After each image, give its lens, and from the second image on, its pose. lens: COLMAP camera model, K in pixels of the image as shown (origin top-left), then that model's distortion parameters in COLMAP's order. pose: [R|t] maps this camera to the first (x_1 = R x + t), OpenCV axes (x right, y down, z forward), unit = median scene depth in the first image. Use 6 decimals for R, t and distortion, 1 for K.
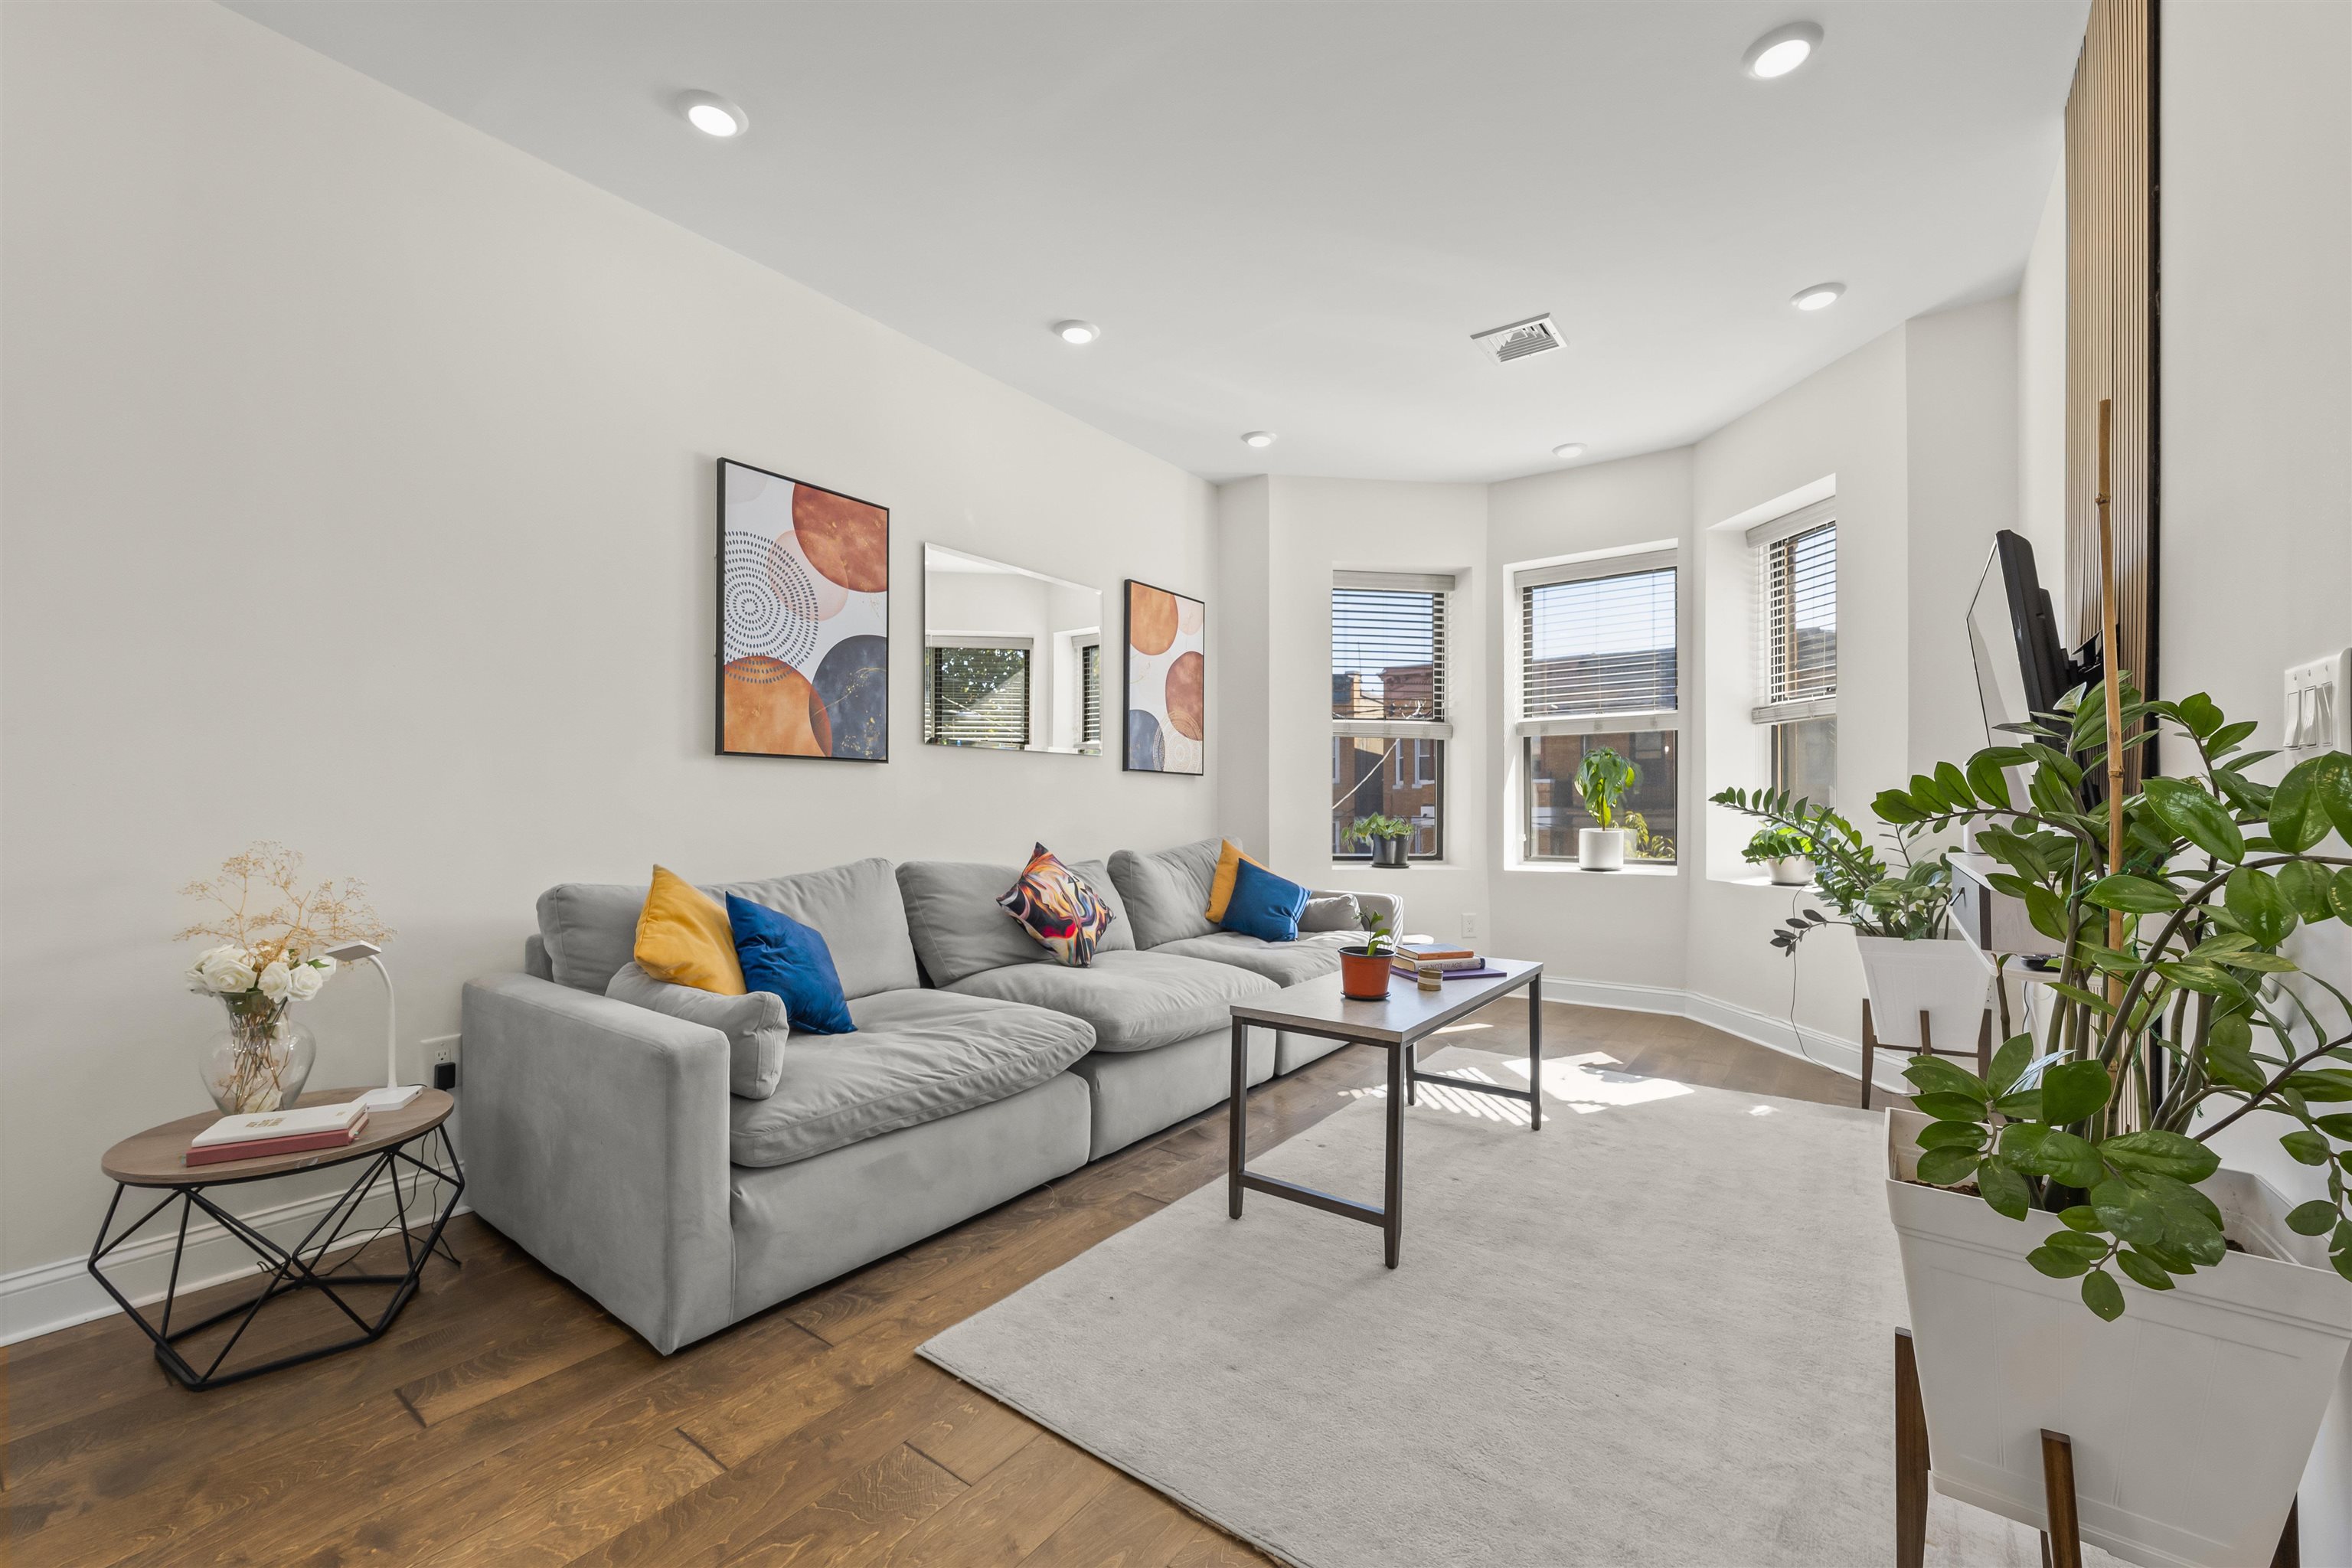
lens RADIAL K [[919.1, 0, 1179.9], [0, 919.1, 810.3], [0, 0, 1]] dist [0.002744, 0.001057]
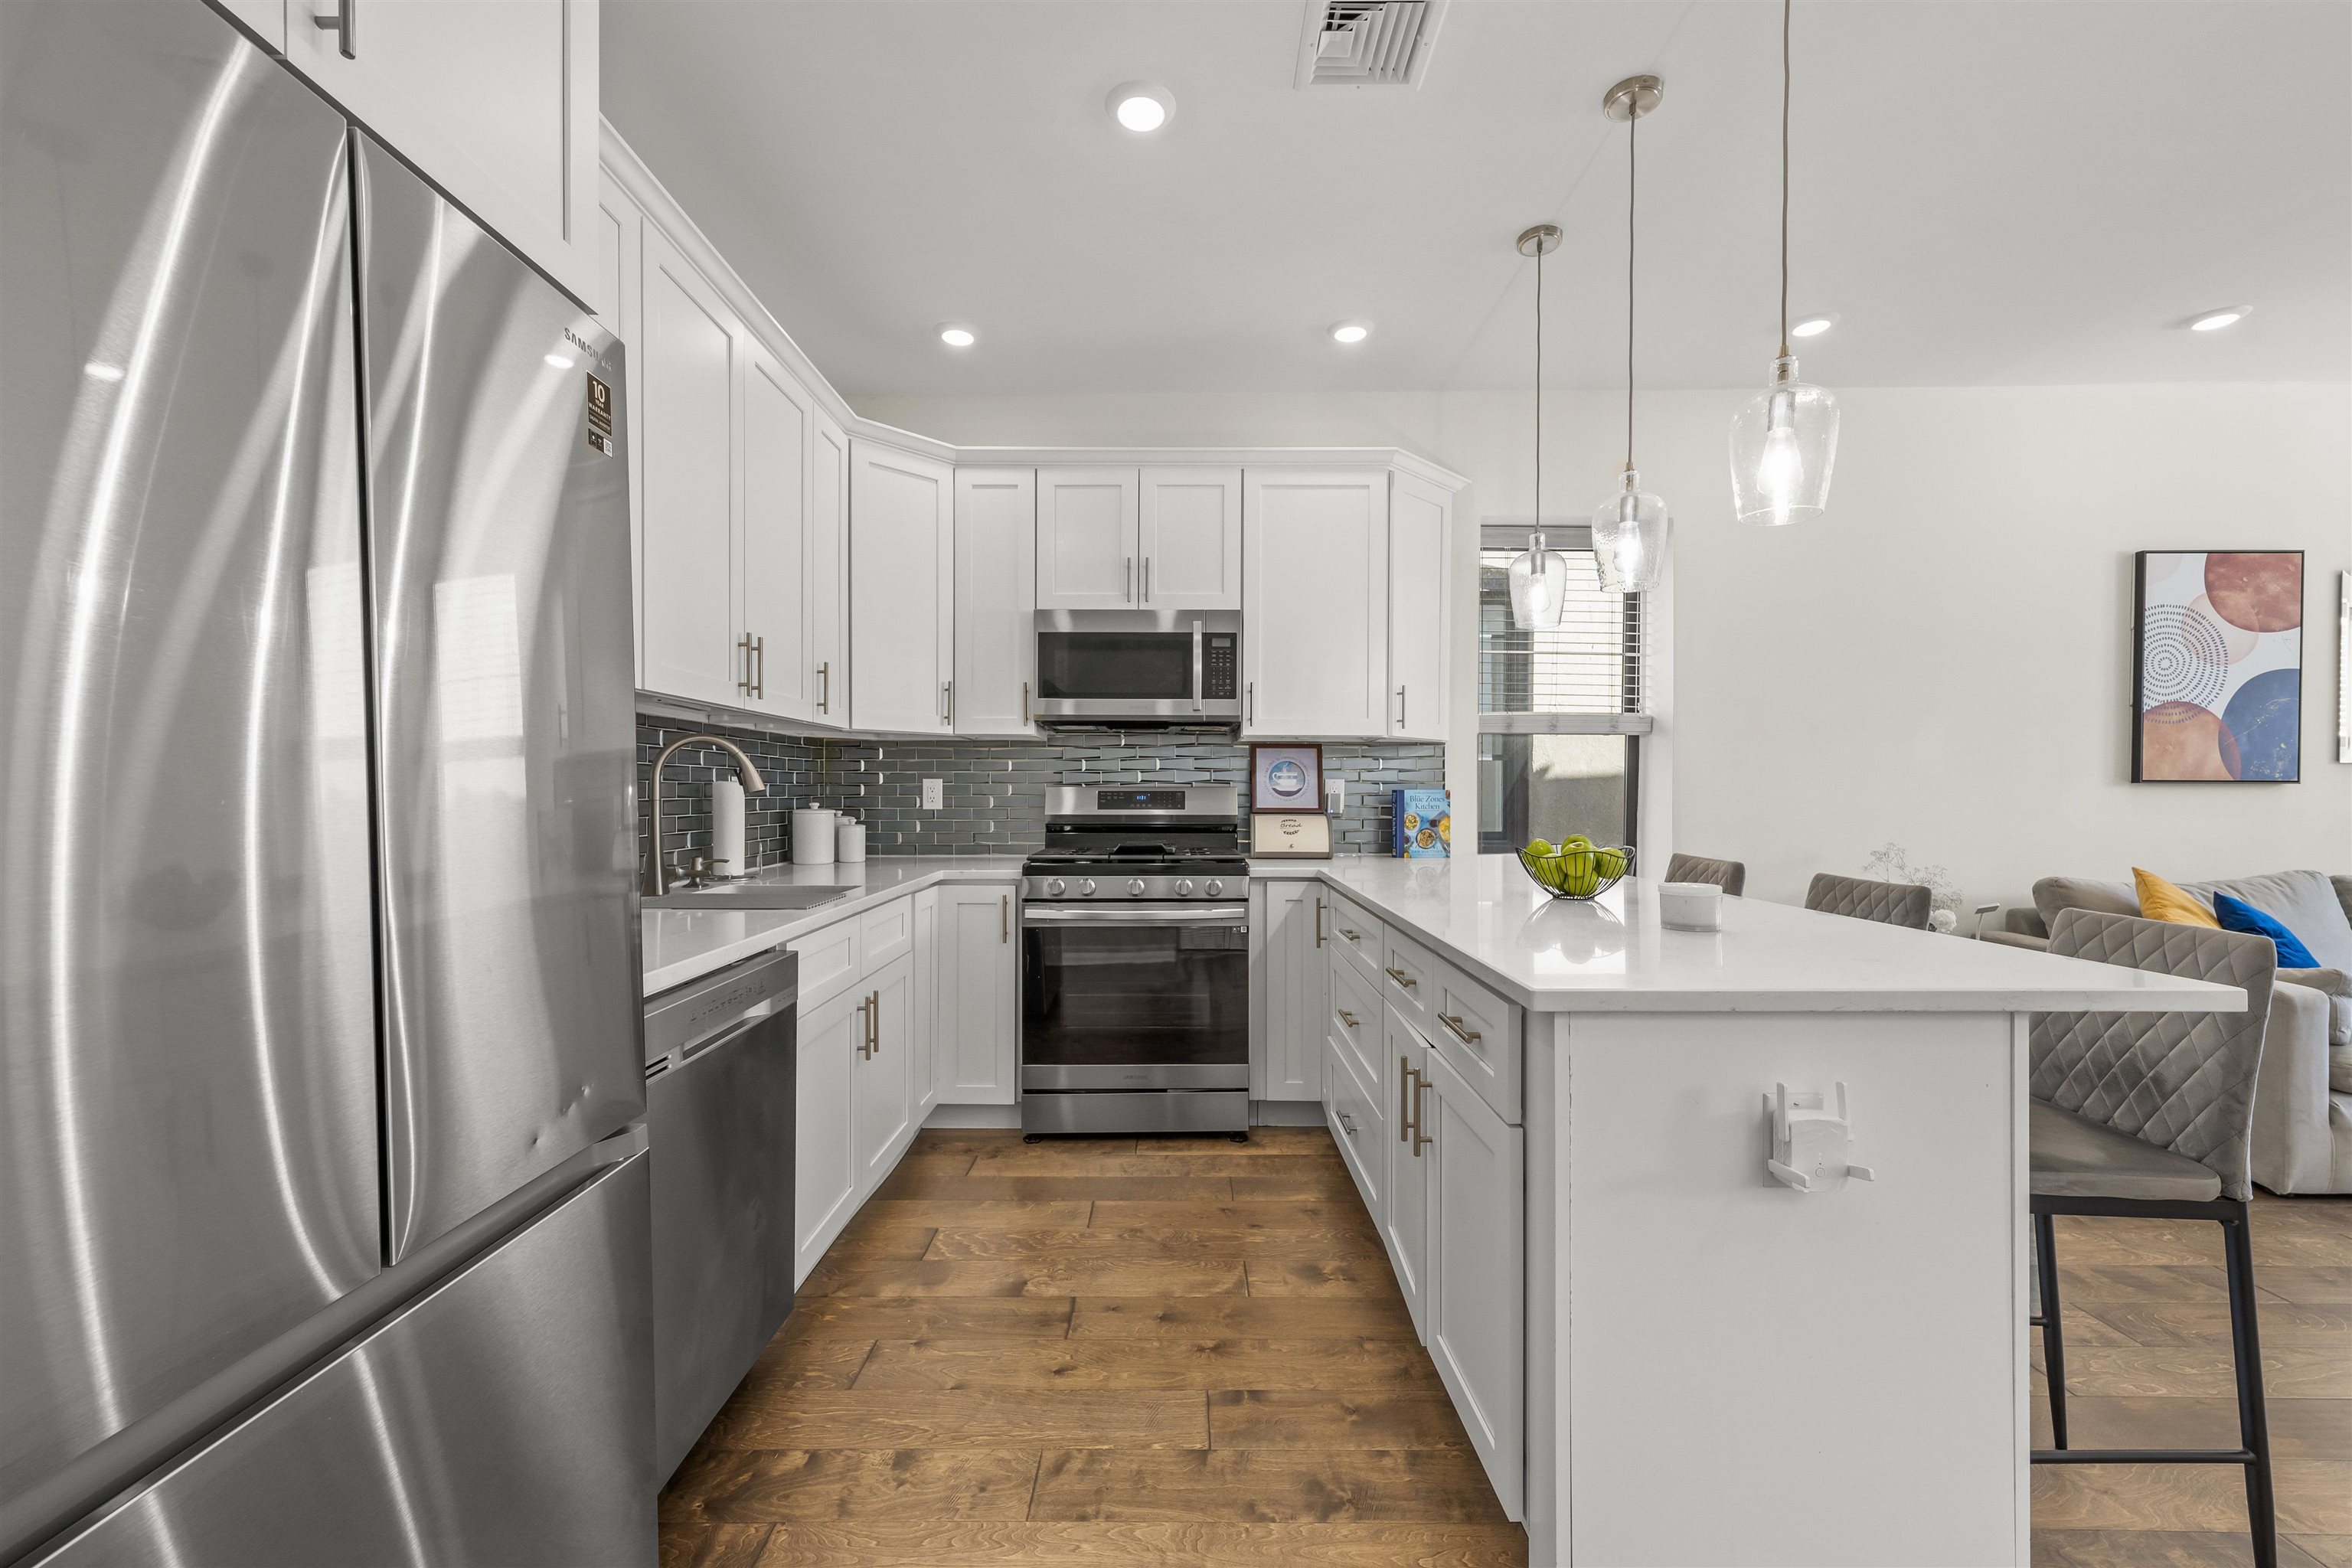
lens RADIAL K [[919.1, 0, 1173.9], [0, 919.1, 782.9], [0, 0, 1]] dist [0.002744, 0.001057]
pose [[0.564369, 0.004939, -0.825508, -0.173281], [-0.010706, 0.999942, -0.001337, -0.038643], [0.825453, 0.009592, 0.564389, -0.745620]]
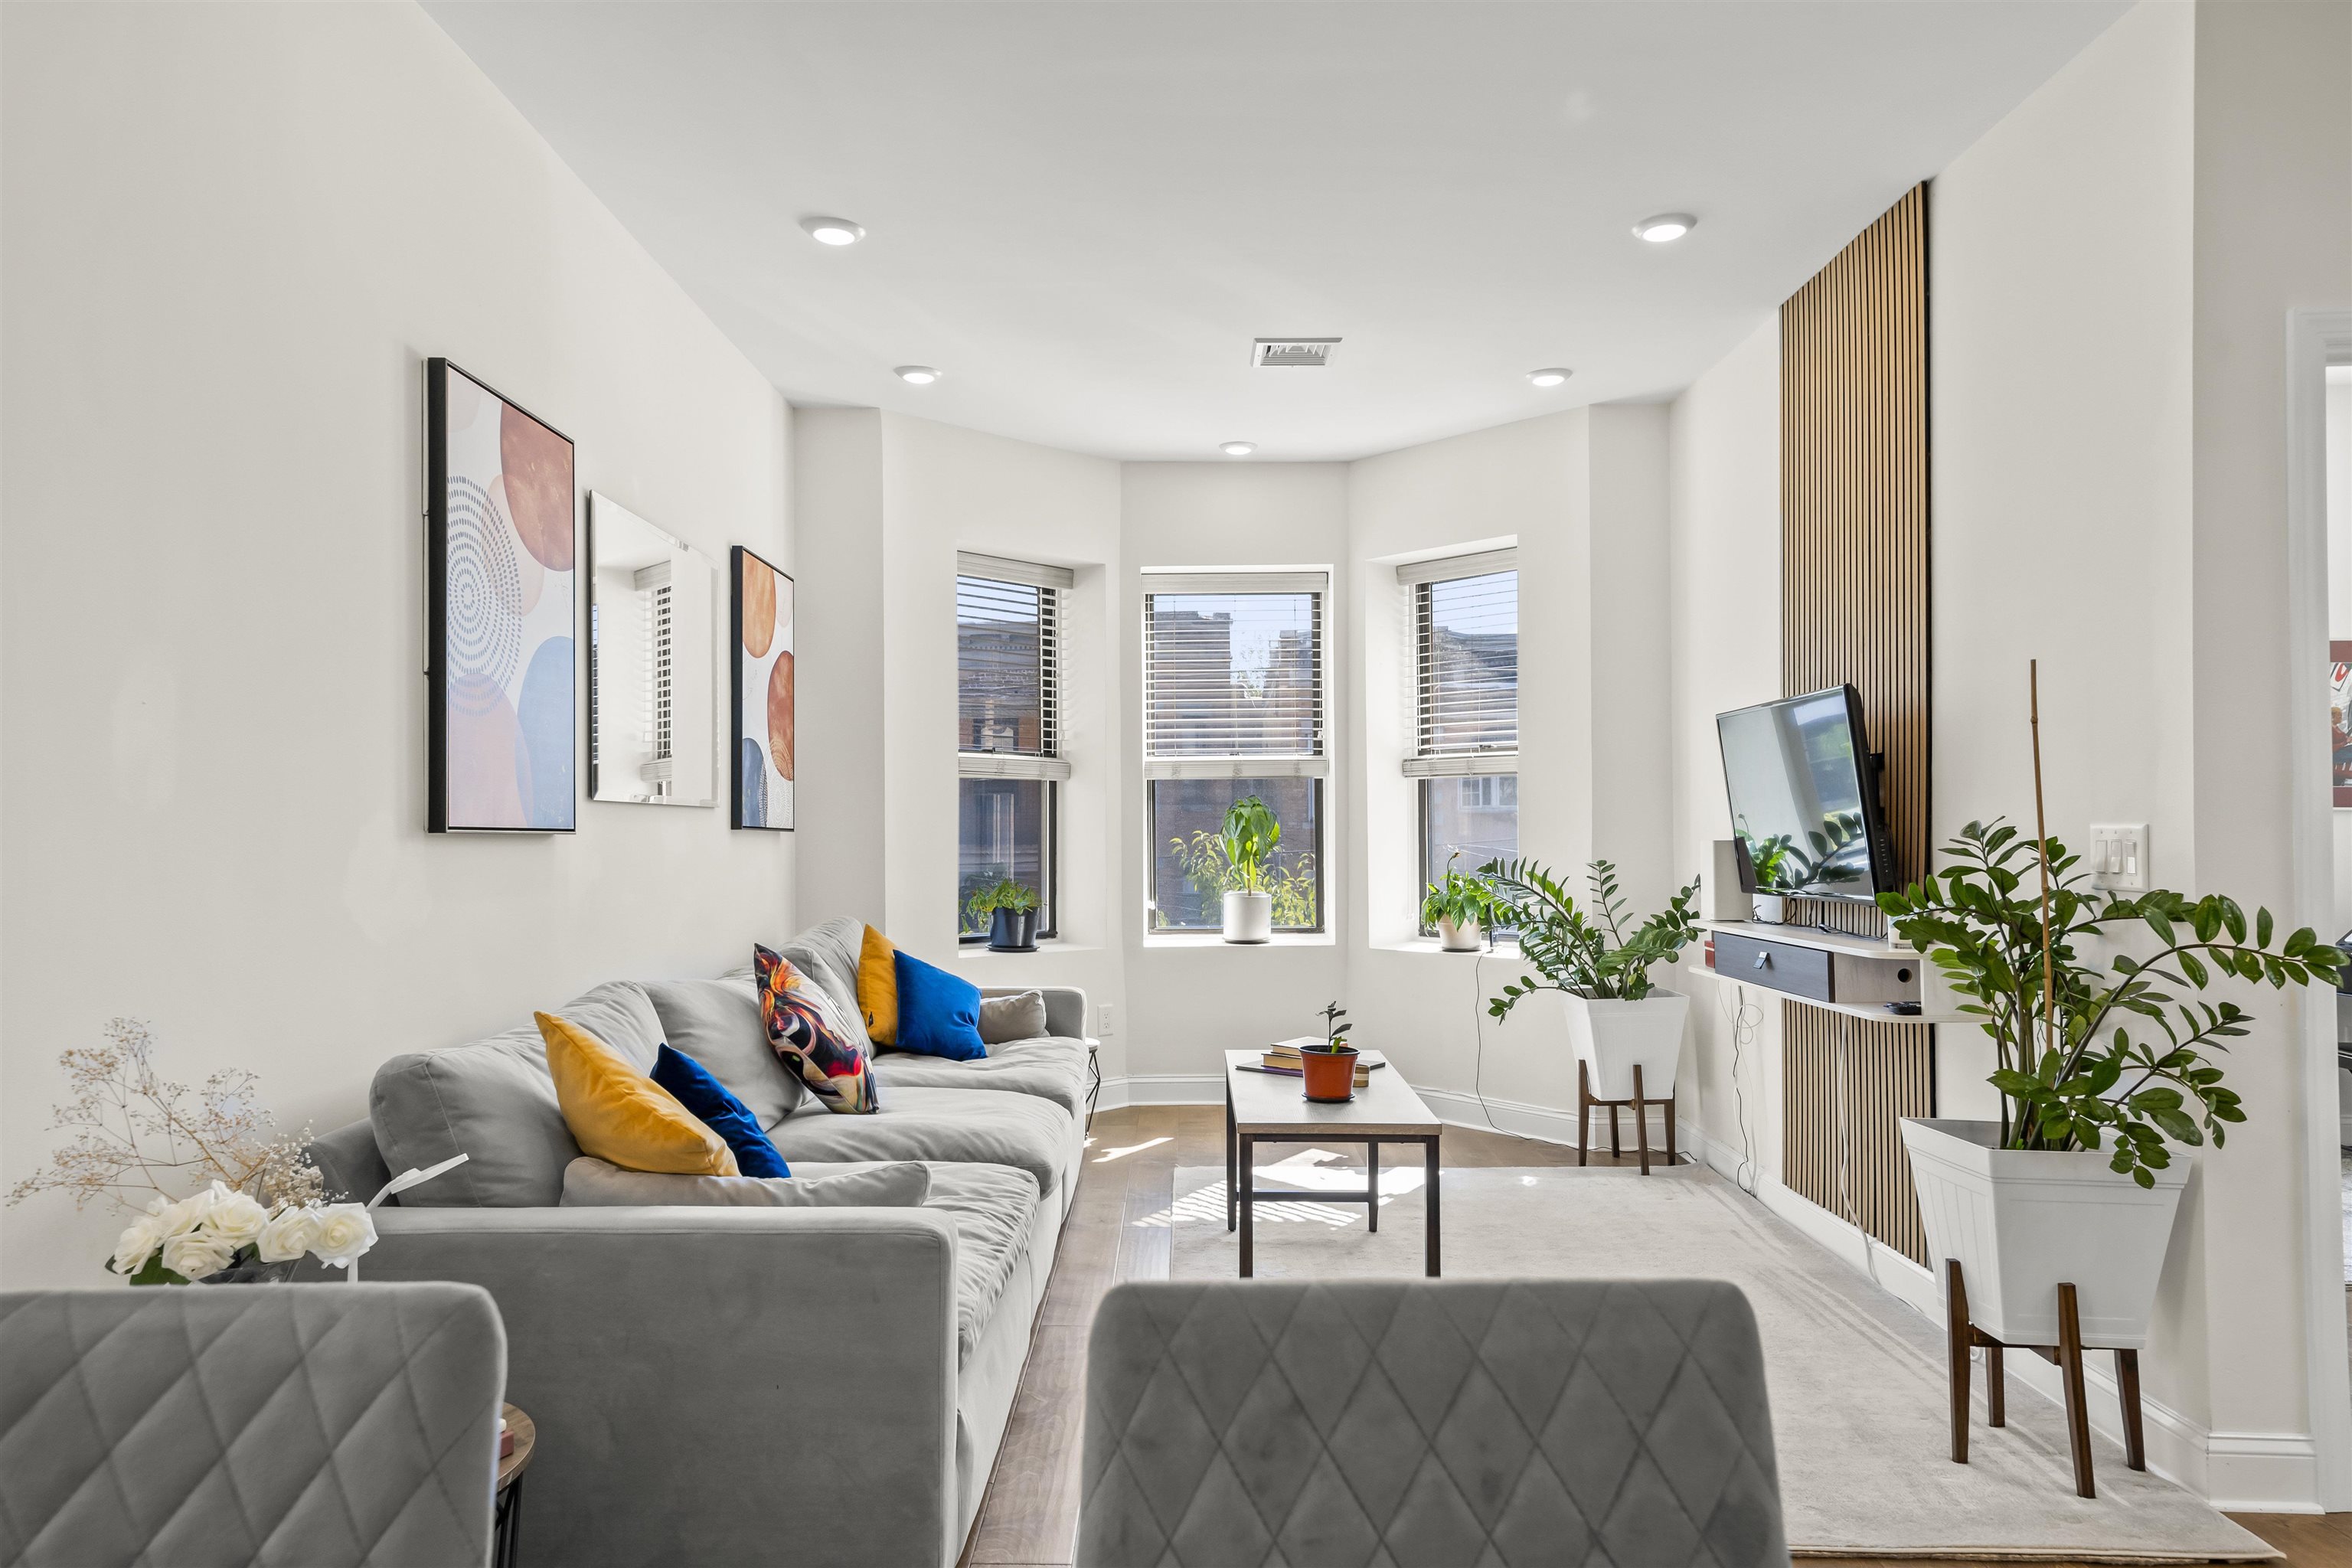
lens RADIAL K [[1462.7, 0, 1162.2], [0, 1462.7, 831.7], [0, 0, 1]] dist [0.045716, -0.015543]
pose [[0.822139, -0.001887, 0.569283, -0.592717], [0.007156, 0.999950, -0.007020, -0.044237], [-0.569242, 0.009845, 0.822111, -0.094041]]
